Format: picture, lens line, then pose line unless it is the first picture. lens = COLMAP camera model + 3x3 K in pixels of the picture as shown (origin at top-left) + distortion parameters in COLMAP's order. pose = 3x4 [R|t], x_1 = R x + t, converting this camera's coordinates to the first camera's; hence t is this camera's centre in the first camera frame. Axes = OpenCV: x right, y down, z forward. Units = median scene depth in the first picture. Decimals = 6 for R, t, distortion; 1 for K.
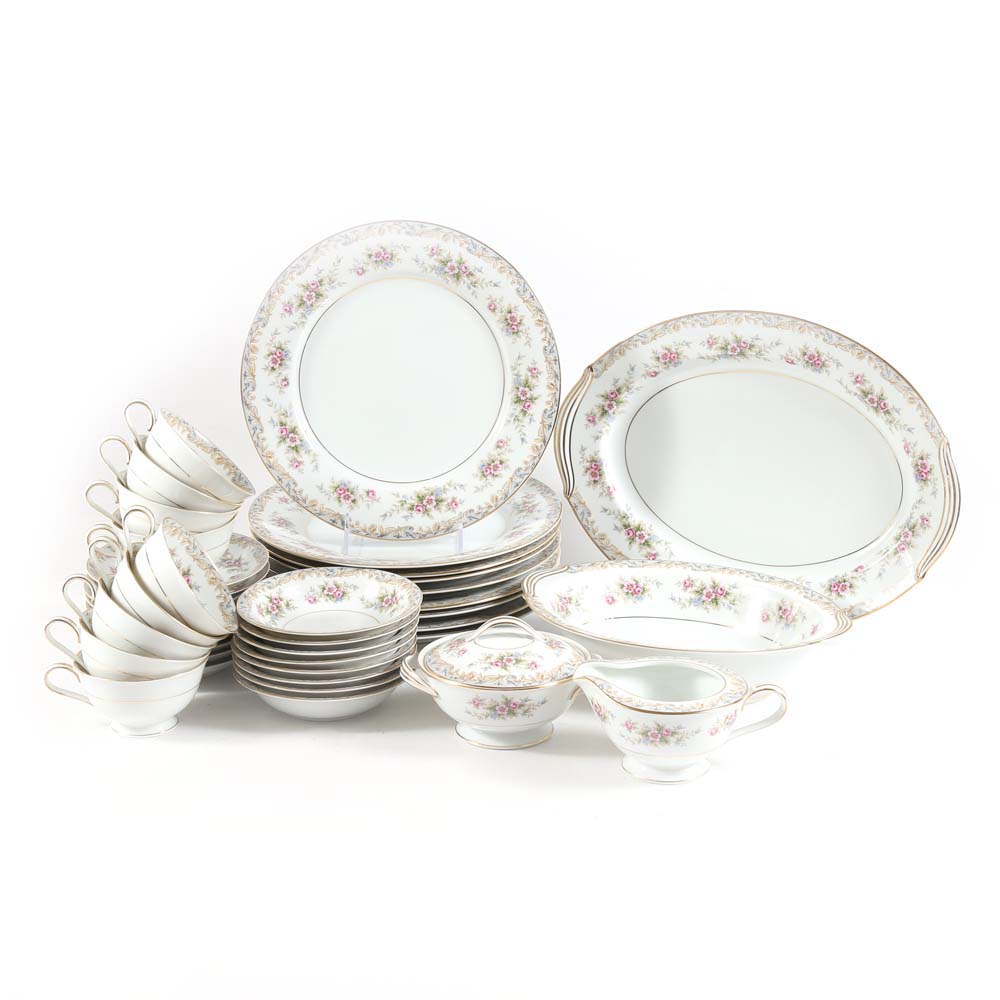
lens RADIAL K [[2111.0, 0, 491.7], [0, 2111.0, 470.4], [0, 0, 1]] dist [0.048807, 0.000000]
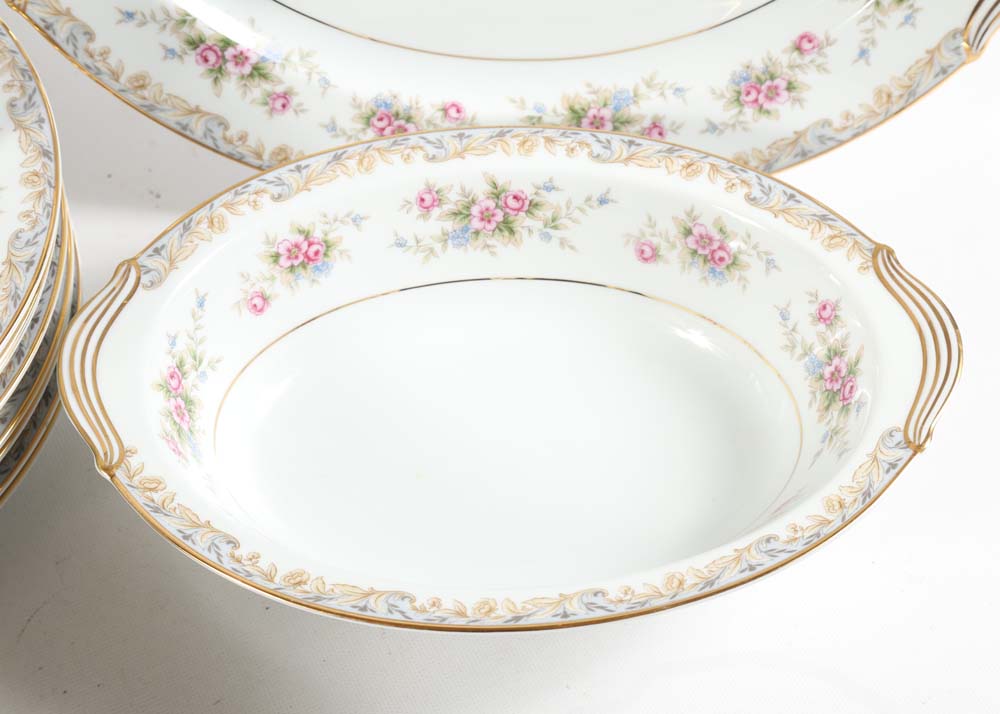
lens RADIAL K [[2136.7, 0, 497.9], [0, 2136.7, 355.7], [0, 0, 1]] dist [0.234638, 0.000000]
pose [[0.883256, -0.361110, 0.299097, -0.026939], [0.129597, 0.801041, 0.584413, -0.156190], [-0.450626, -0.477424, 0.754323, 0.669332]]
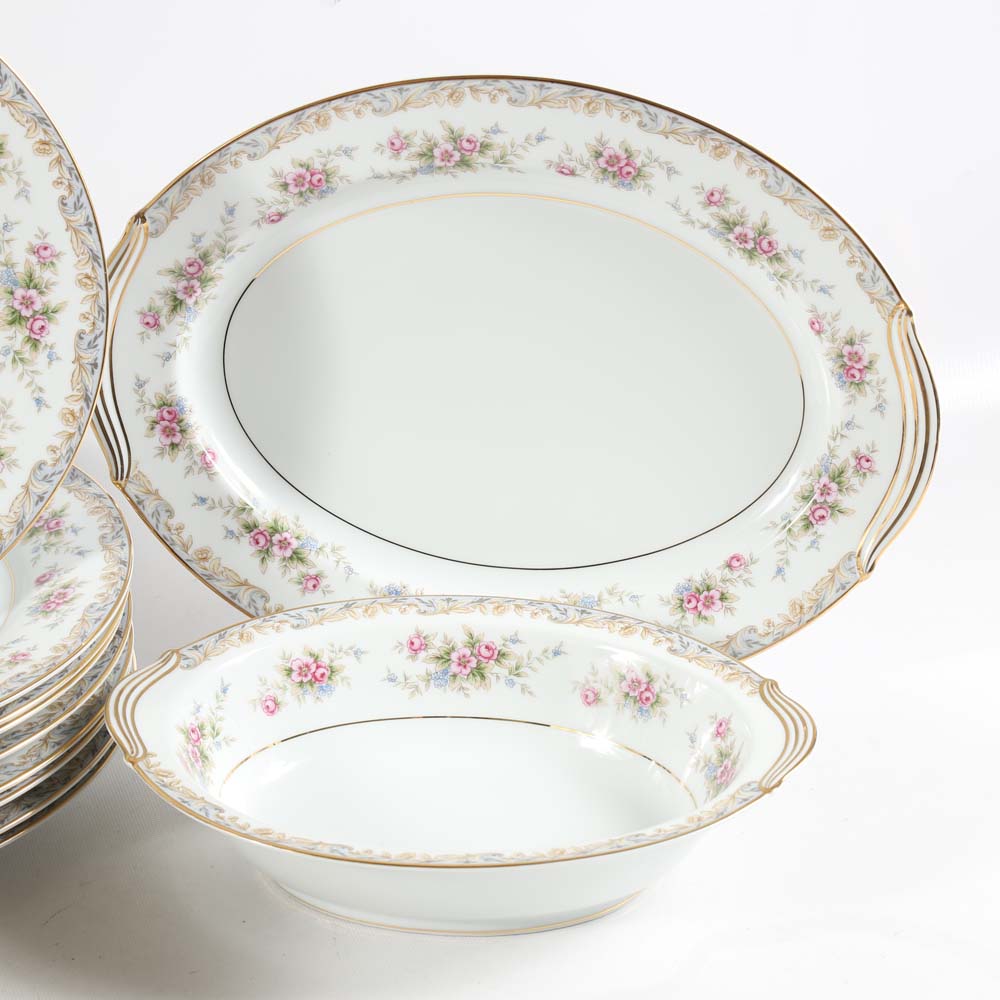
lens RADIAL K [[2747.7, 0, 503.1], [0, 2747.7, 509.6], [0, 0, 1]] dist [0.184387, 0.000000]
pose [[0.930334, -0.162339, 0.328823, -0.094690], [0.098705, 0.974438, 0.201812, -0.104574], [-0.353179, -0.155296, 0.922577, 0.398912]]
